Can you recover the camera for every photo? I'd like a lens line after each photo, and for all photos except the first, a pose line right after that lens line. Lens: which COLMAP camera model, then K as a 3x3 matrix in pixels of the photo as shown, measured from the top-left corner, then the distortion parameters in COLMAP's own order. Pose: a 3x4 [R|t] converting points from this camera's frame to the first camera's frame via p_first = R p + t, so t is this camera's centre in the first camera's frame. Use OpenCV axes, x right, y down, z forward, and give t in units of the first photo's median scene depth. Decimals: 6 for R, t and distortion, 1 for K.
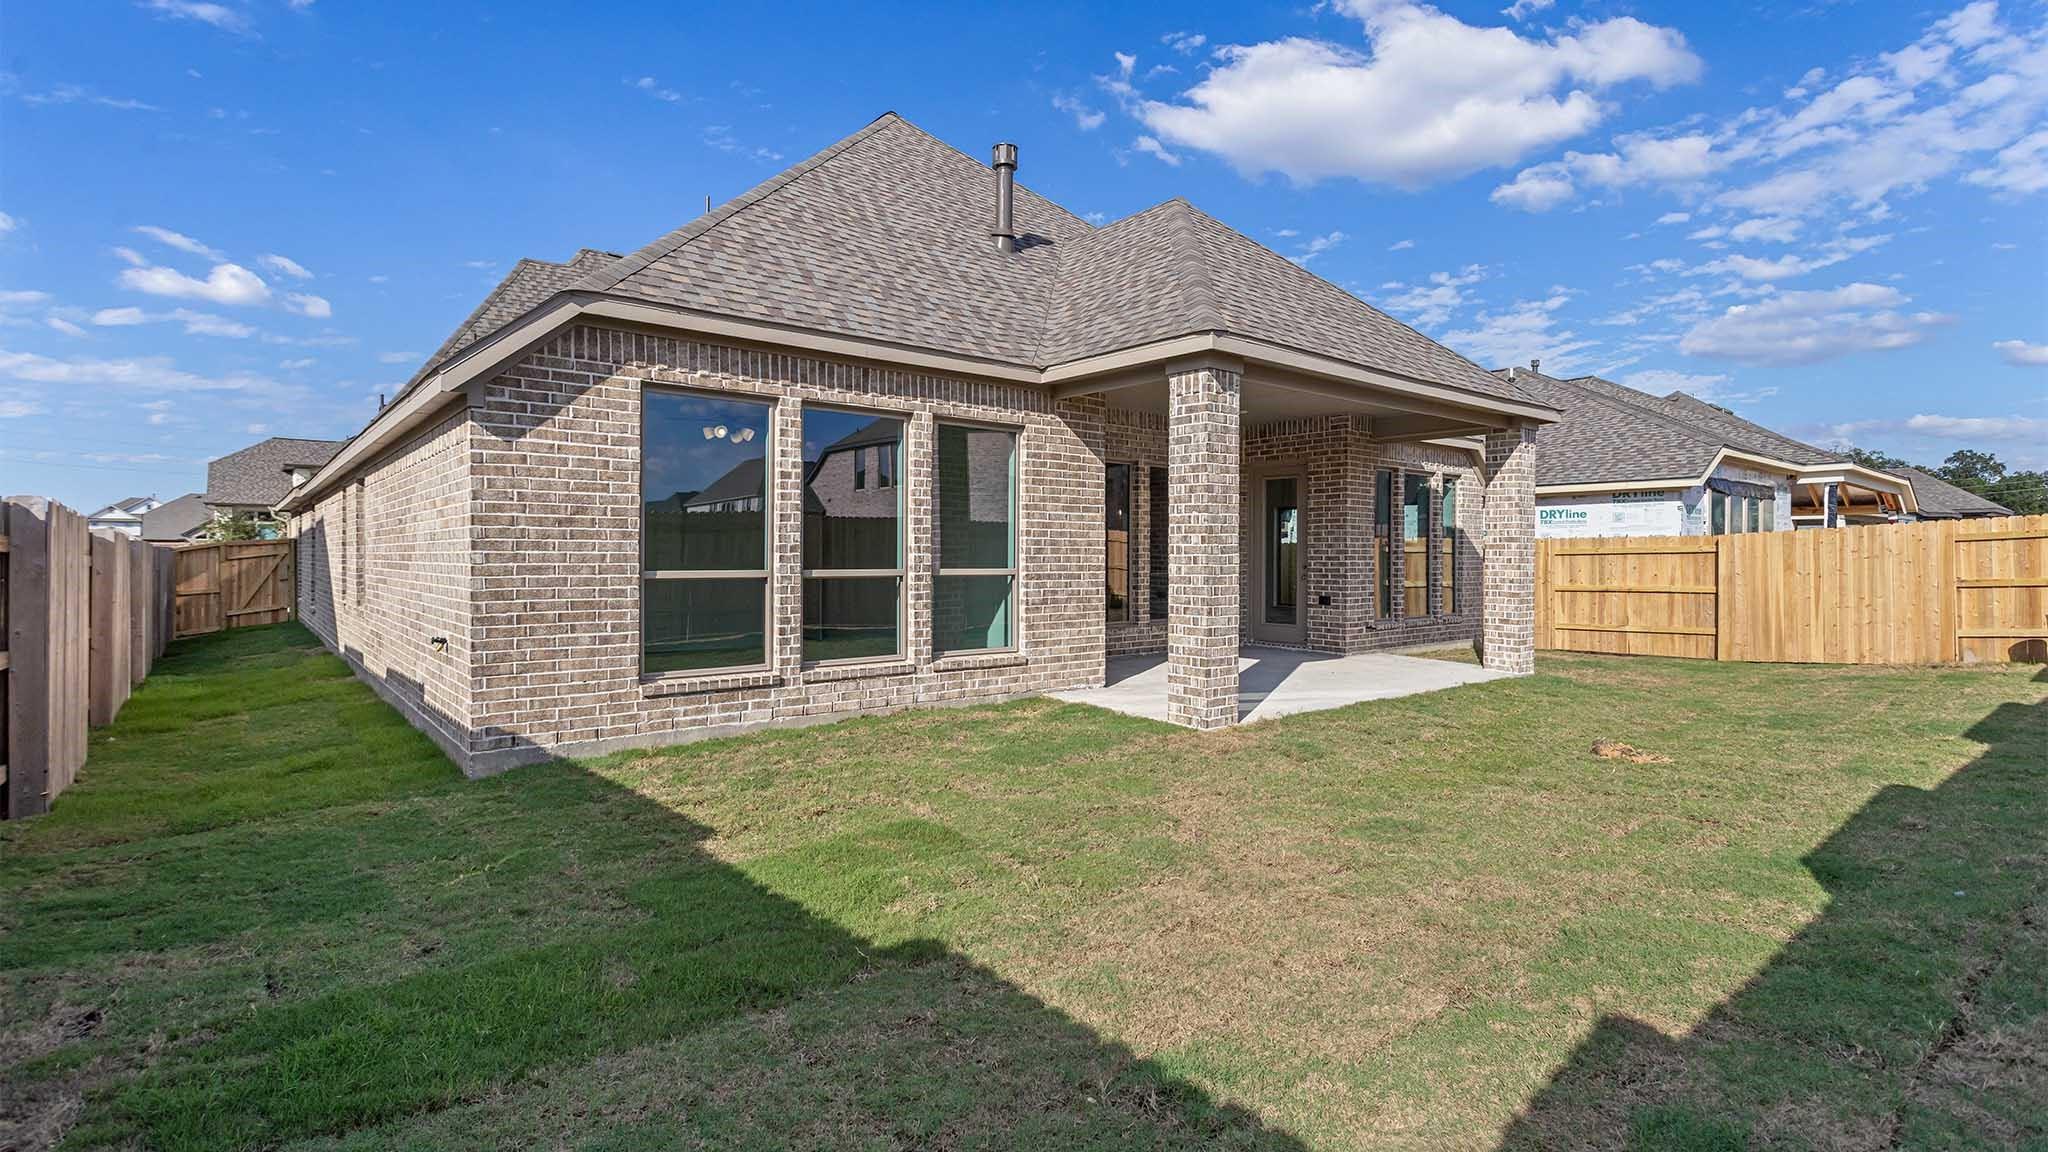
lens RADIAL K [[976.7, 0, 1024.0], [0, 976.7, 576.0], [0, 0, 1]] dist [-0.000481, 0.000029]
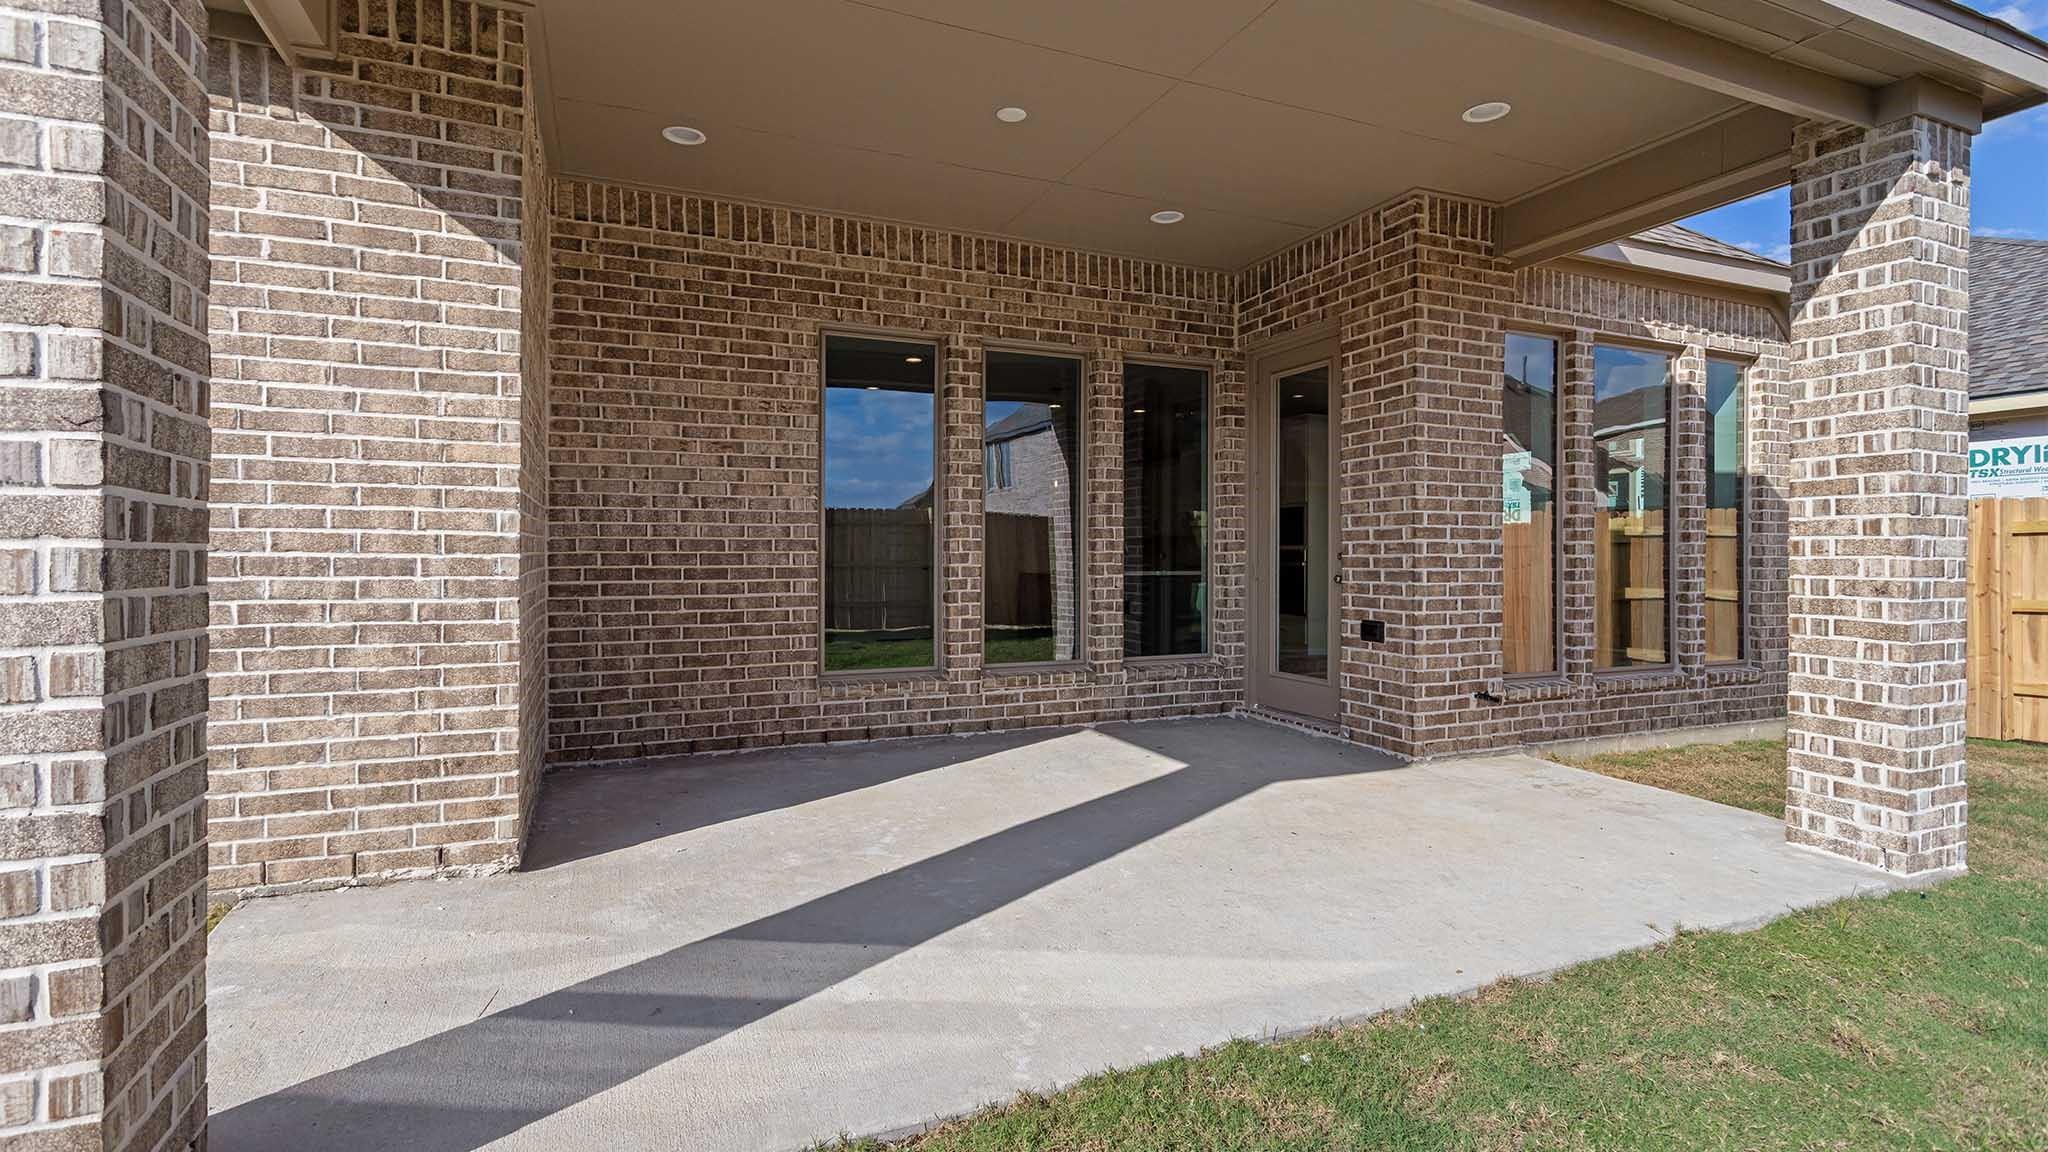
lens RADIAL K [[956.0, 0, 1021.0], [0, 956.0, 573.4], [0, 0, 1]] dist [-0.000317, 0.000255]
pose [[0.958903, 0.002048, -0.283727, 0.308926], [-0.004557, 0.999956, -0.008180, 0.003709], [0.283698, 0.009137, 0.958870, 0.601777]]
